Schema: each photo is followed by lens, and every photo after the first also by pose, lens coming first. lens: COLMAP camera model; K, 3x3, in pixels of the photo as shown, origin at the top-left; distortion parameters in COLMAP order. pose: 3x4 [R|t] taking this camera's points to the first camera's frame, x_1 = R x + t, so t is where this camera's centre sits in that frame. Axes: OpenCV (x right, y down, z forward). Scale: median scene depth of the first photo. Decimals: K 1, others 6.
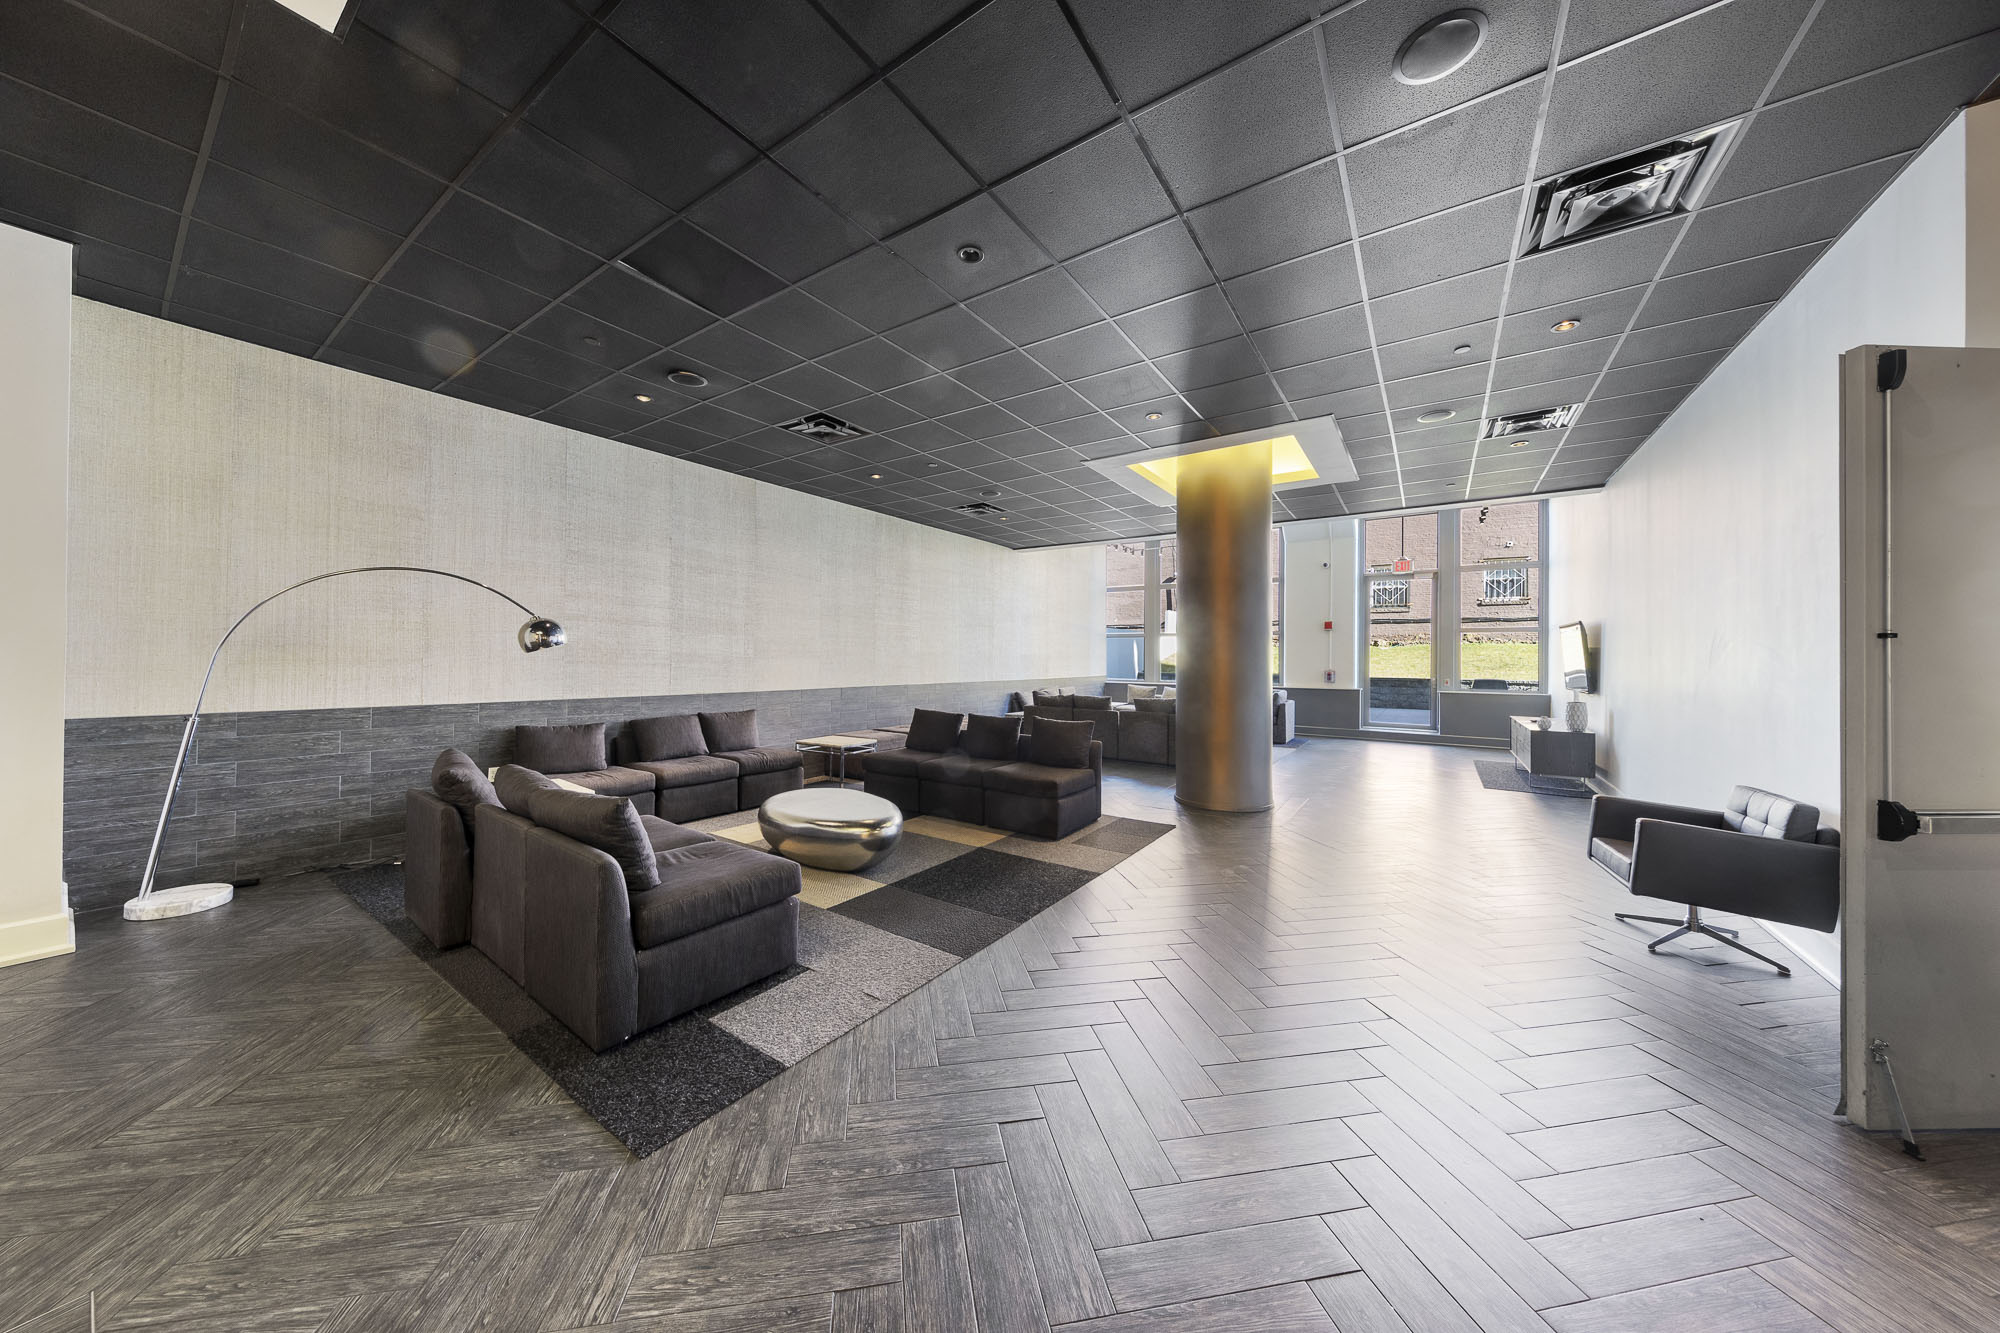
lens RADIAL K [[639.0, 0, 1000.2], [0, 639.0, 660.8], [0, 0, 1]] dist [-0.007118, -0.000032]
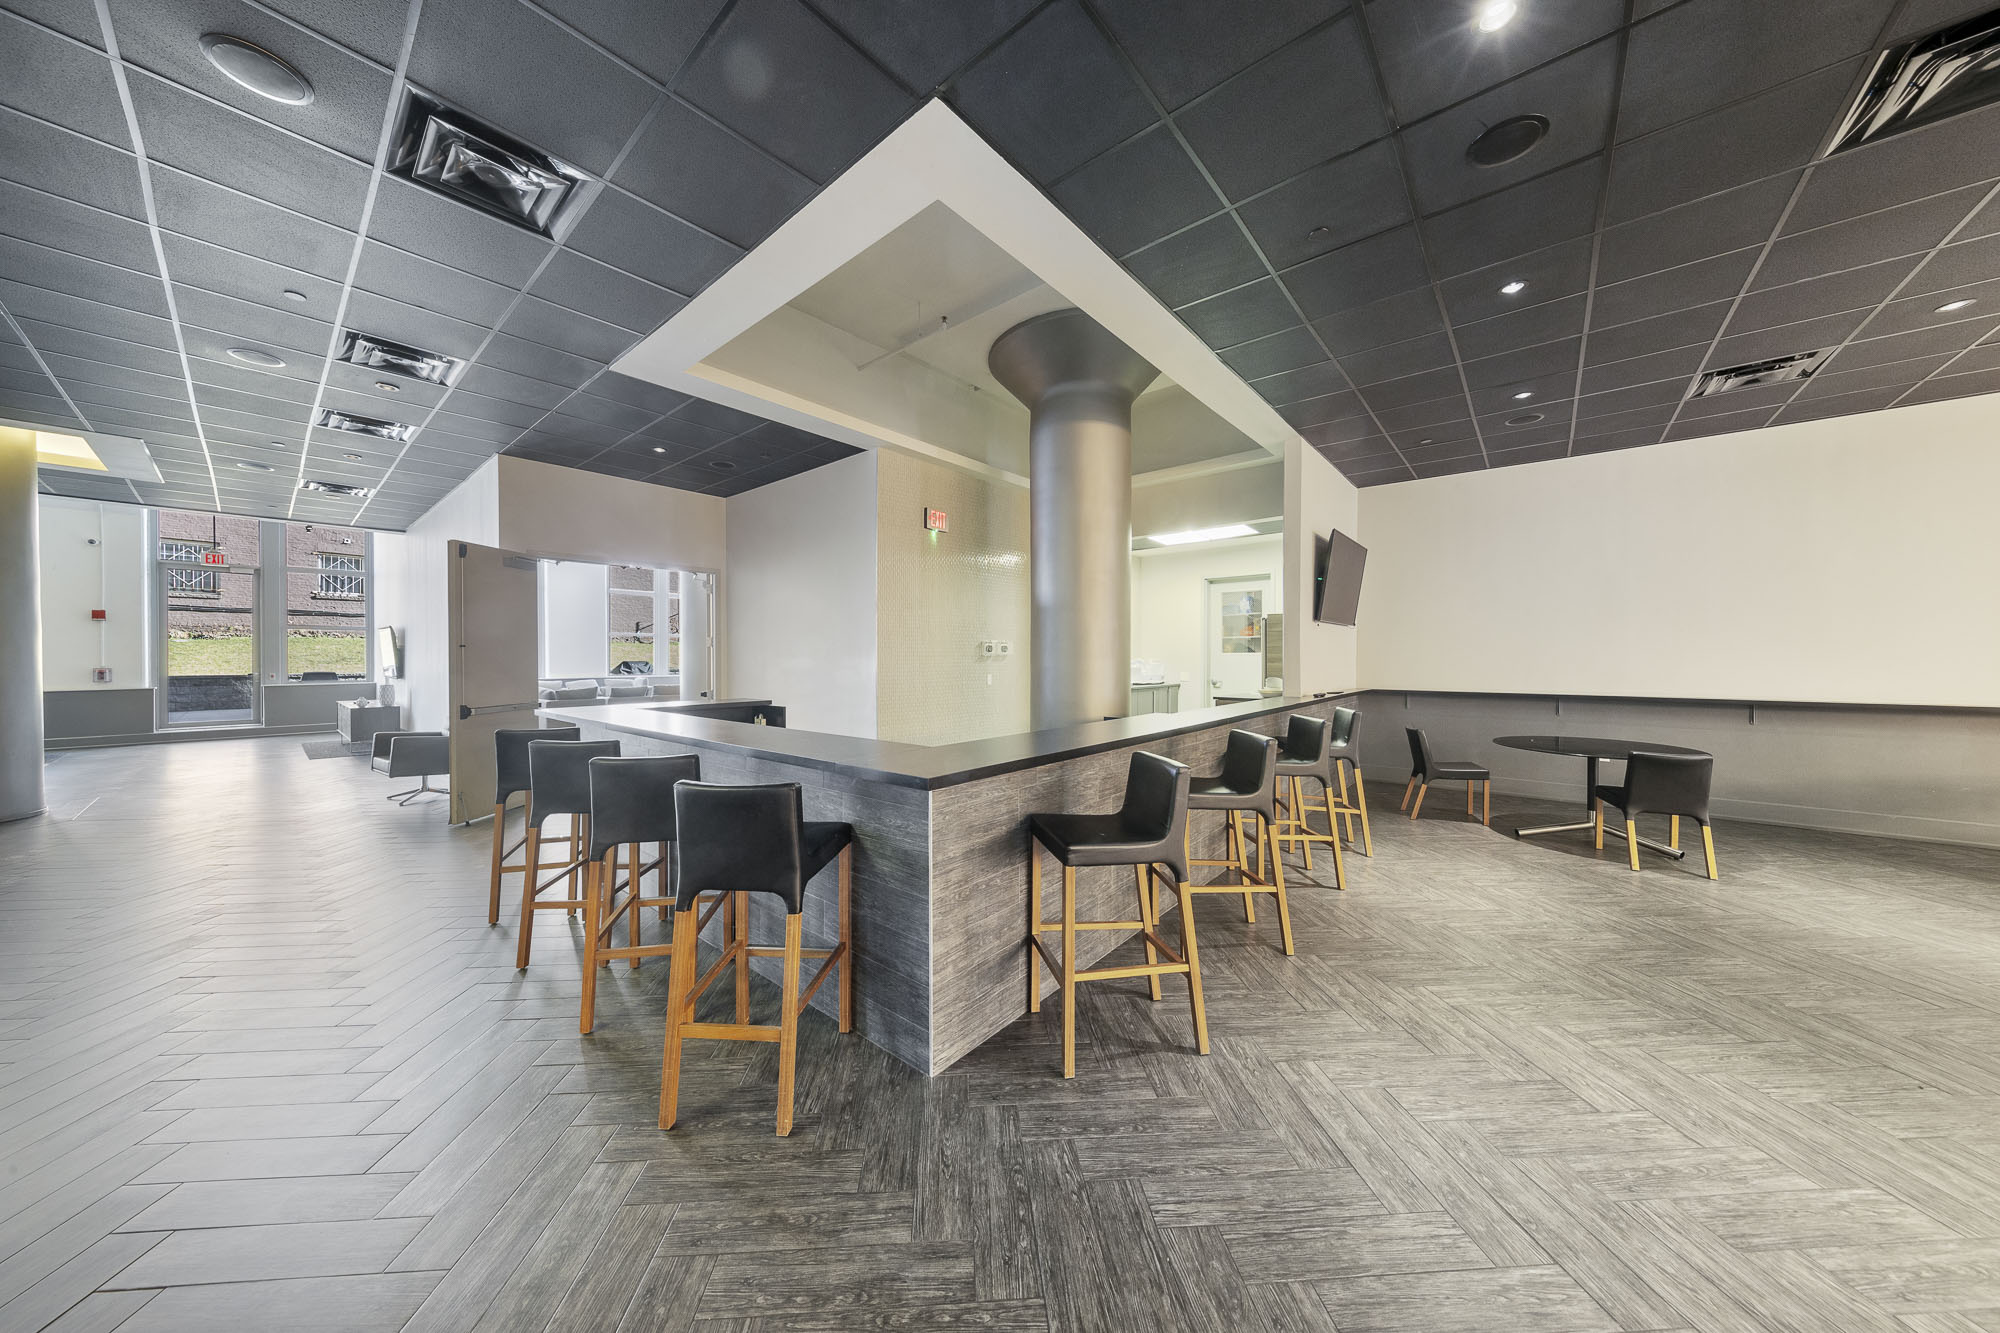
lens RADIAL K [[639.0, 0, 1000.2], [0, 639.0, 660.8], [0, 0, 1]] dist [-0.007118, -0.000032]
pose [[0.106023, -0.013566, 0.994271, -0.198404], [0.002159, 0.999908, 0.013413, -0.002931], [-0.994361, 0.000725, 0.106042, -0.289870]]
